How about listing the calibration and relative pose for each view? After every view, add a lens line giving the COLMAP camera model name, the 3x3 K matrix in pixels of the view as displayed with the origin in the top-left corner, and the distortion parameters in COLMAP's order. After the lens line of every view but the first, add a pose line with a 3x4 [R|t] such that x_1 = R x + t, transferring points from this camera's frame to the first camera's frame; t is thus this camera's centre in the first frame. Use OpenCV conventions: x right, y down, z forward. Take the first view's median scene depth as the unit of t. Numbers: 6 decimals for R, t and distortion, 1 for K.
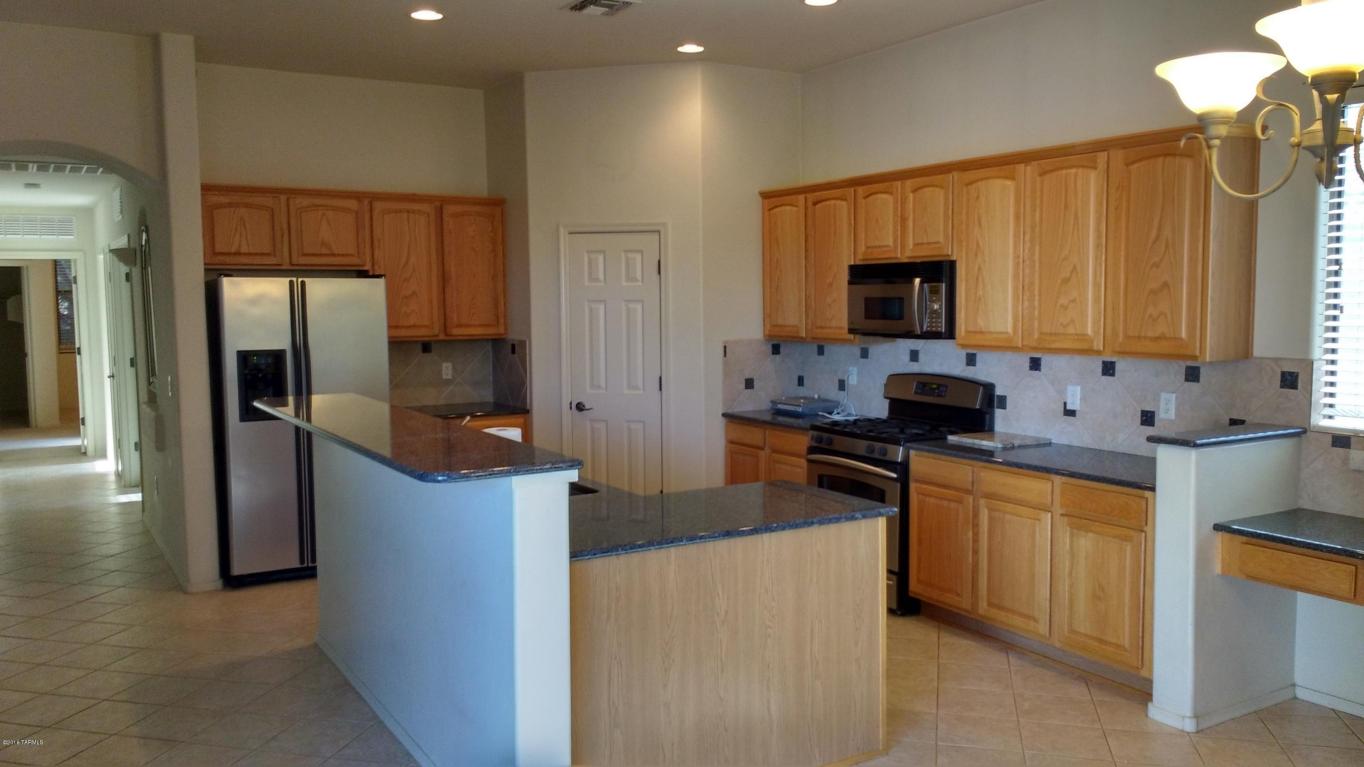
lens RADIAL K [[1068.5, 0, 686.7], [0, 1068.5, 382.2], [0, 0, 1]] dist [0.068244, -0.103919]
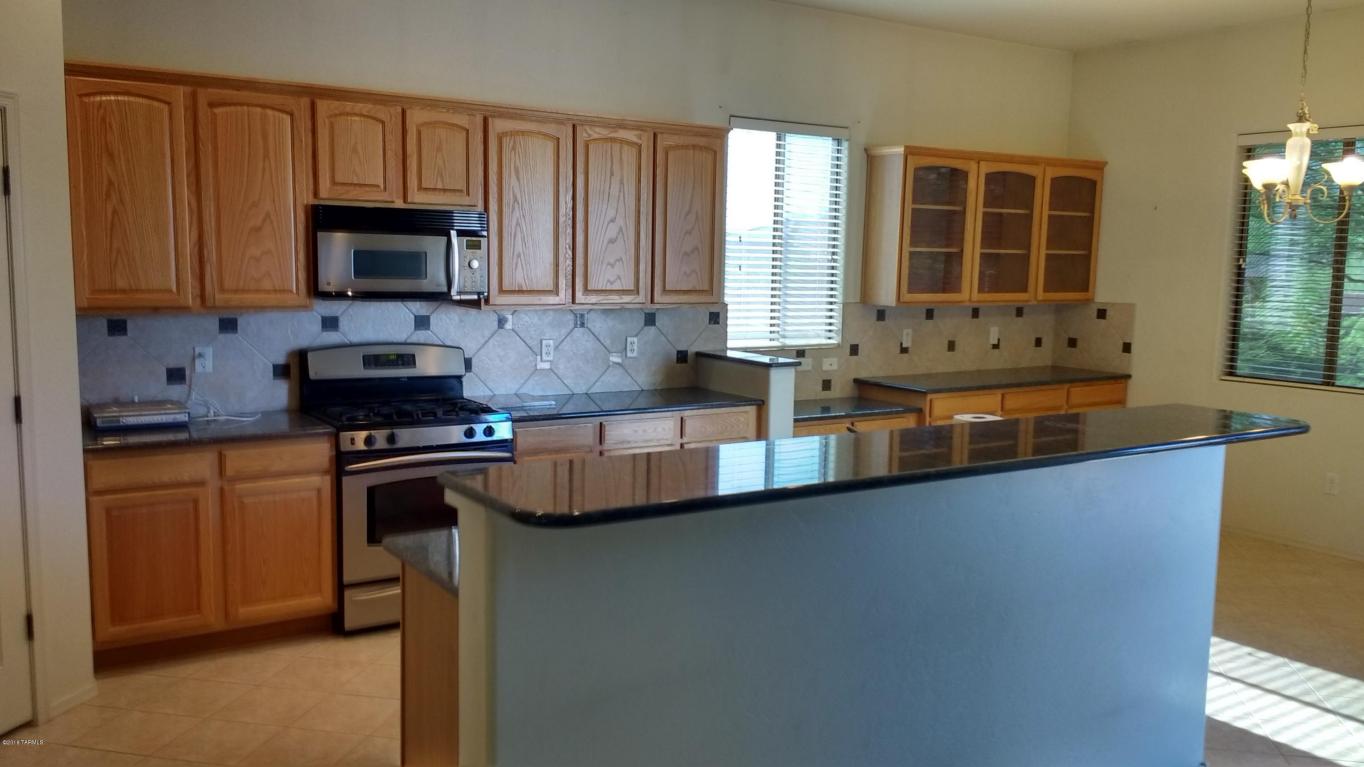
lens RADIAL K [[1068.5, 0, 682.7], [0, 1068.5, 388.5], [0, 0, 1]] dist [0.068244, -0.103919]
pose [[-0.029742, -0.119230, 0.992421, -0.756934], [0.059499, 0.990889, 0.120829, -0.073511], [-0.997785, 0.062641, -0.022377, 0.964929]]
